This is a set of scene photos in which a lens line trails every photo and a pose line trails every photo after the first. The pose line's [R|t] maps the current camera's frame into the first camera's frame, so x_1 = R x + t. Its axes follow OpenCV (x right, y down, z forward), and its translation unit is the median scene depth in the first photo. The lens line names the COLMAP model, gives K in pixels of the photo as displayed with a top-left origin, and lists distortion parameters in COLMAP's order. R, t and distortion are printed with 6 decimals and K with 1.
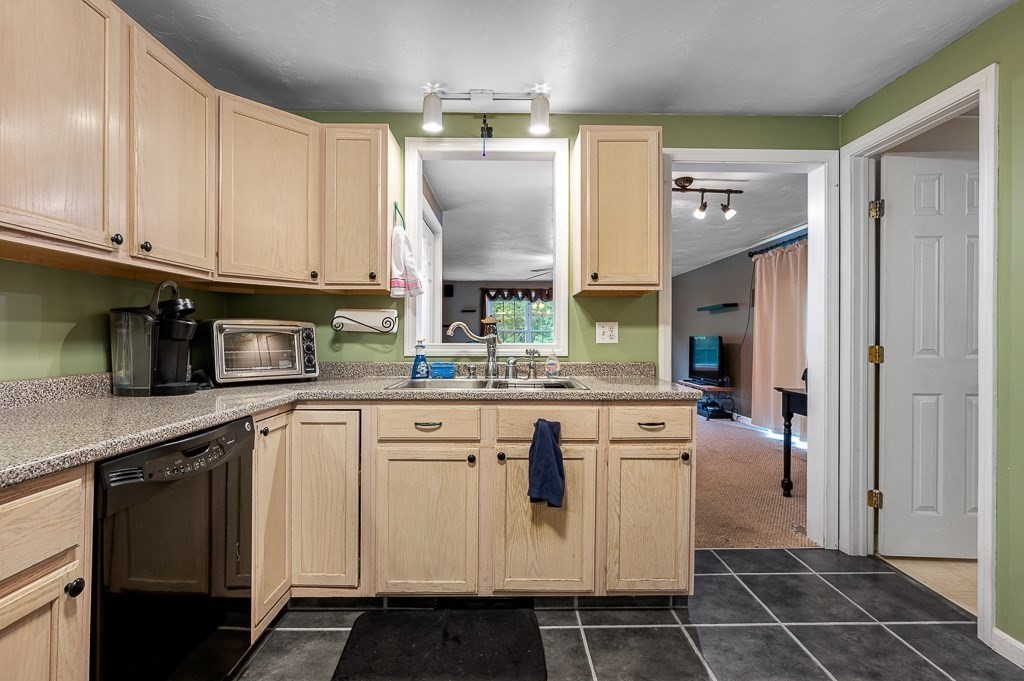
lens RADIAL K [[481.5, 0, 514.8], [0, 481.5, 340.4], [0, 0, 1]] dist [0.005872, -0.001284]
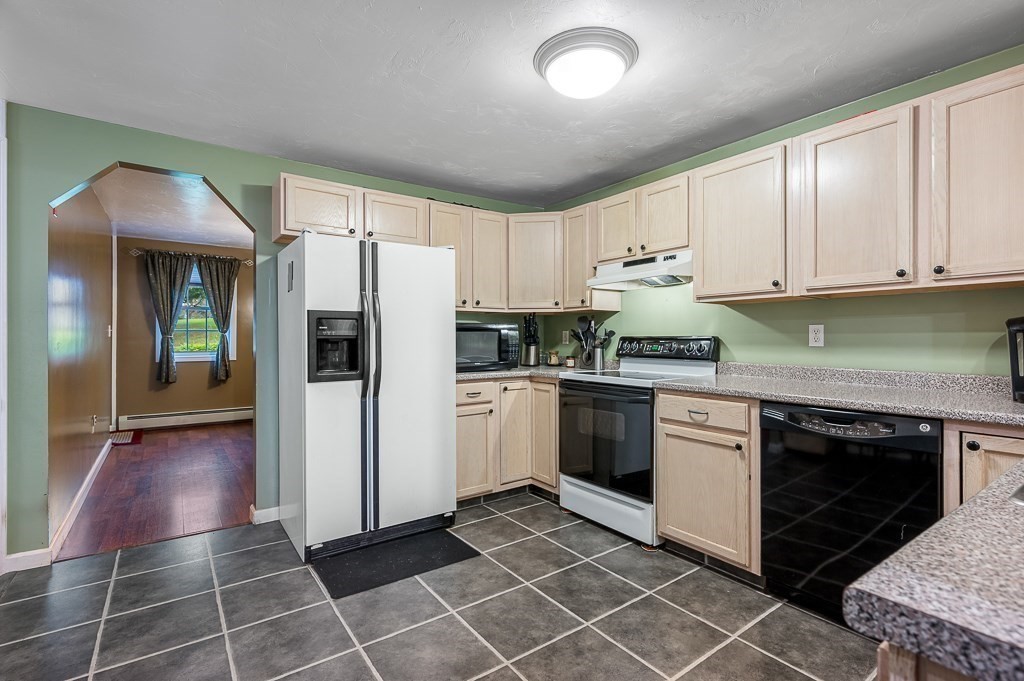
lens RADIAL K [[481.5, 0, 487.7], [0, 481.5, 337.7], [0, 0, 1]] dist [0.005872, -0.001284]
pose [[-0.845546, -0.004913, -0.533879, 0.650131], [-0.007276, 0.999971, 0.002321, -0.012592], [0.533852, 0.005847, -0.845557, 1.074378]]
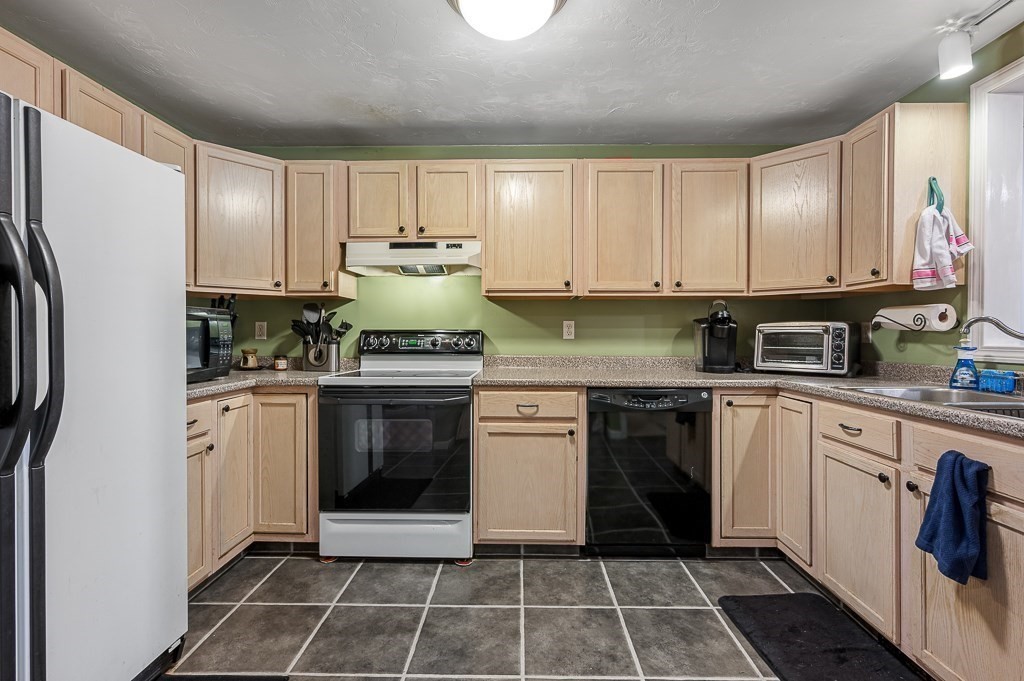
lens RADIAL K [[481.5, 0, 512.4], [0, 481.5, 334.7], [0, 0, 1]] dist [0.005872, -0.001284]
pose [[-0.047124, -0.001117, -0.998888, 0.765464], [-0.008712, 0.999962, -0.000708, -0.003579], [0.998851, 0.008669, -0.047132, 0.362168]]
